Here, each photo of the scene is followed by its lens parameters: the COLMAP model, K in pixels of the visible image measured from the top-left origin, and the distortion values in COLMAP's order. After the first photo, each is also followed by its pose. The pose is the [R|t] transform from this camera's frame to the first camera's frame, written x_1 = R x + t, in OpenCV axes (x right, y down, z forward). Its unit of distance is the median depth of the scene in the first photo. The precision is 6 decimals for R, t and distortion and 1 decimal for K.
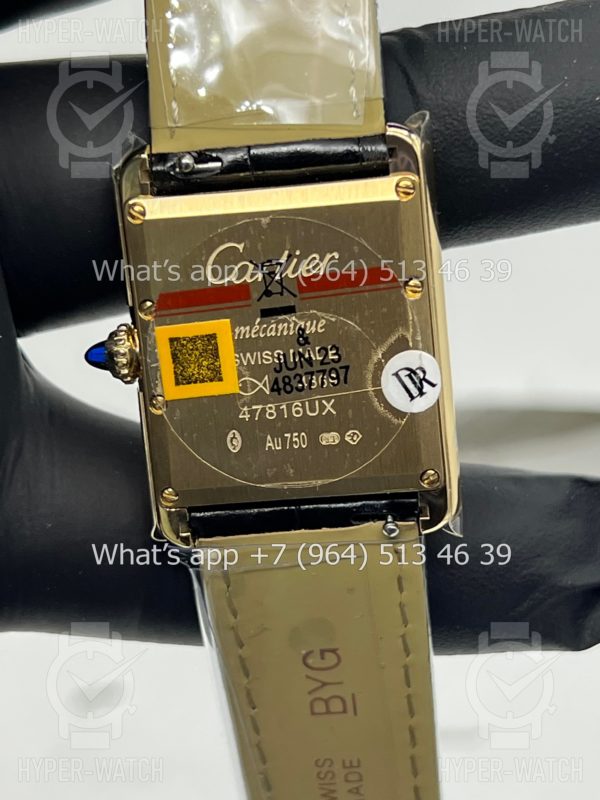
lens RADIAL K [[1860.9, 0, 296.3], [0, 1860.9, 402.2], [0, 0, 1]] dist [0.404873, 0.000000]
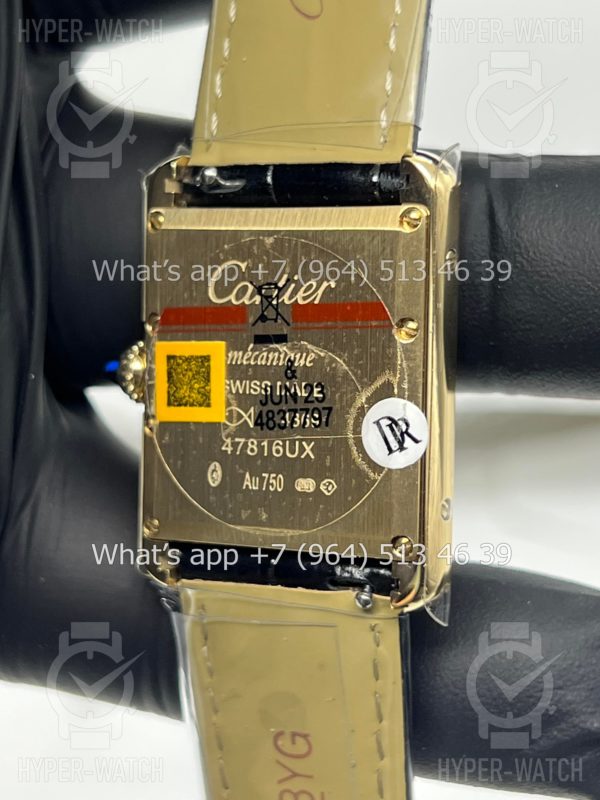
lens RADIAL K [[1860.9, 0, 302.6], [0, 1860.9, 396.1], [0, 0, 1]] dist [0.404873, 0.000000]
pose [[0.919581, 0.132371, -0.369930, 0.349976], [-0.184236, 0.976883, -0.108425, 0.076401], [0.347026, 0.167860, 0.922711, 0.152899]]
